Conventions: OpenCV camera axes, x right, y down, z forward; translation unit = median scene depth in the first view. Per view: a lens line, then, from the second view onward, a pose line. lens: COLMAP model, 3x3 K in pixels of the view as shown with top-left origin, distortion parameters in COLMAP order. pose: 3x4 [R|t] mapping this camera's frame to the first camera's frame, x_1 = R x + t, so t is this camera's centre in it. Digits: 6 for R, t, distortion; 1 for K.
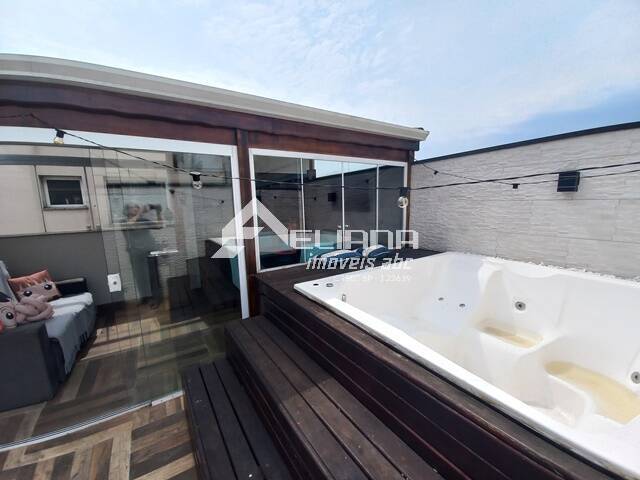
lens RADIAL K [[254.5, 0, 320.0], [0, 254.5, 240.0], [0, 0, 1]] dist [0.017974, -0.018832]
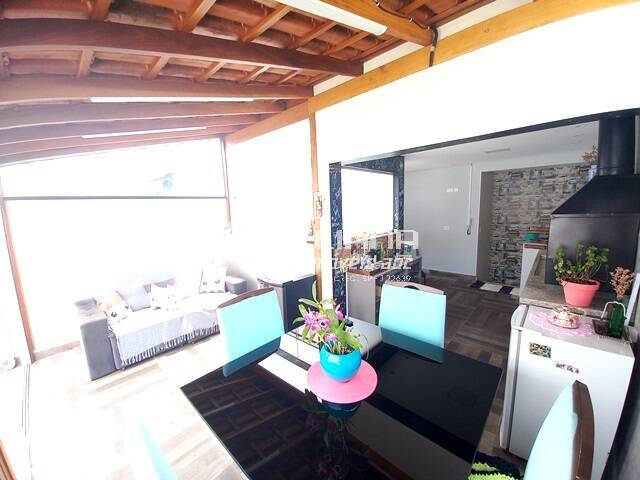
lens RADIAL K [[254.5, 0, 320.0], [0, 254.5, 240.0], [0, 0, 1]] dist [0.017974, -0.018832]
pose [[0.241817, 0.147019, -0.959119, 0.211860], [-0.114084, 0.985907, 0.122362, -0.234582], [0.963592, 0.079831, 0.255182, 1.228904]]
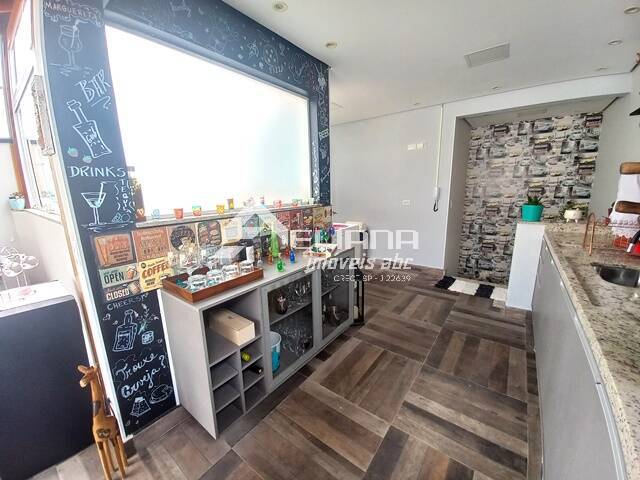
lens RADIAL K [[254.5, 0, 320.0], [0, 254.5, 240.0], [0, 0, 1]] dist [0.017974, -0.018832]
pose [[0.333059, 0.209883, -0.919250, -0.289615], [-0.122280, 0.976293, 0.178603, -0.185377], [0.934943, 0.052921, 0.350828, 1.750090]]
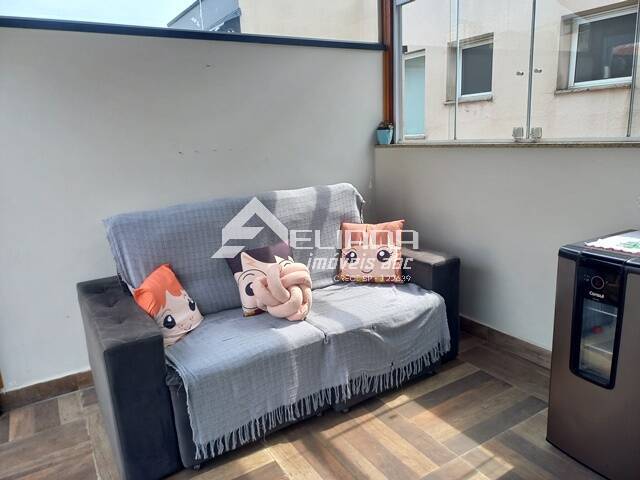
lens RADIAL K [[471.8, 0, 322.9], [0, 471.8, 239.3], [0, 0, 1]] dist [0.040756, -0.007997]
pose [[-0.022456, 0.241804, -0.970065, -0.235187], [-0.095803, 0.965324, 0.242840, -0.051606], [0.995147, 0.098388, 0.001488, 0.946449]]
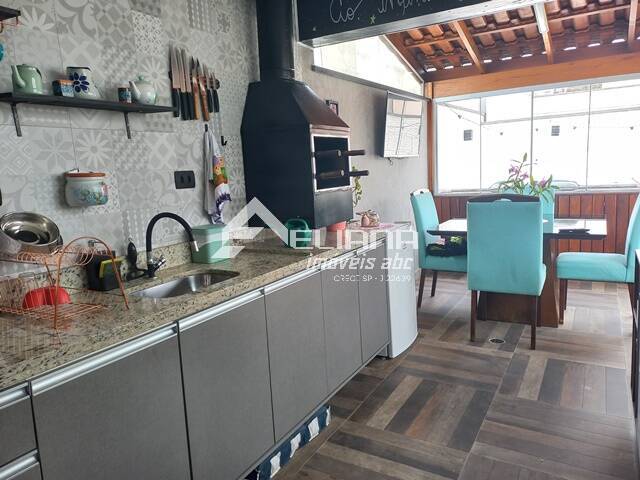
lens RADIAL K [[471.8, 0, 322.9], [0, 471.8, 239.3], [0, 0, 1]] dist [0.040756, -0.007997]
pose [[-0.448656, -0.090329, 0.889128, -1.166118], [0.192066, 0.961887, 0.194638, -0.265385], [-0.872822, 0.258096, -0.414208, 2.505225]]
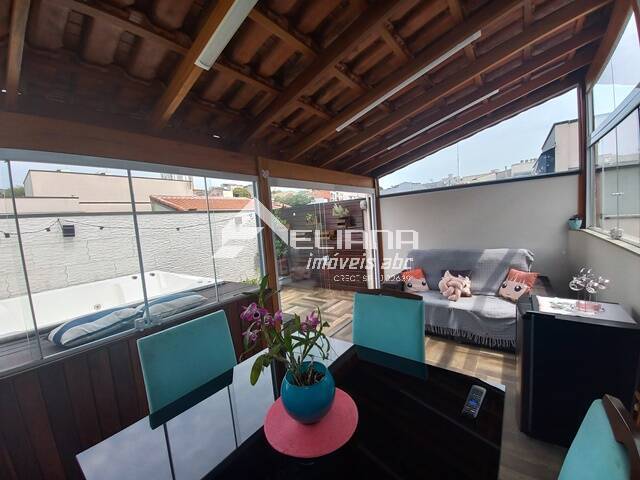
lens RADIAL K [[254.5, 0, 320.0], [0, 254.5, 240.0], [0, 0, 1]] dist [0.017974, -0.018832]
pose [[-0.938097, 0.124611, -0.323181, -0.119554], [0.050694, 0.972392, 0.227781, -0.254198], [0.342643, 0.197297, -0.918515, 1.688274]]
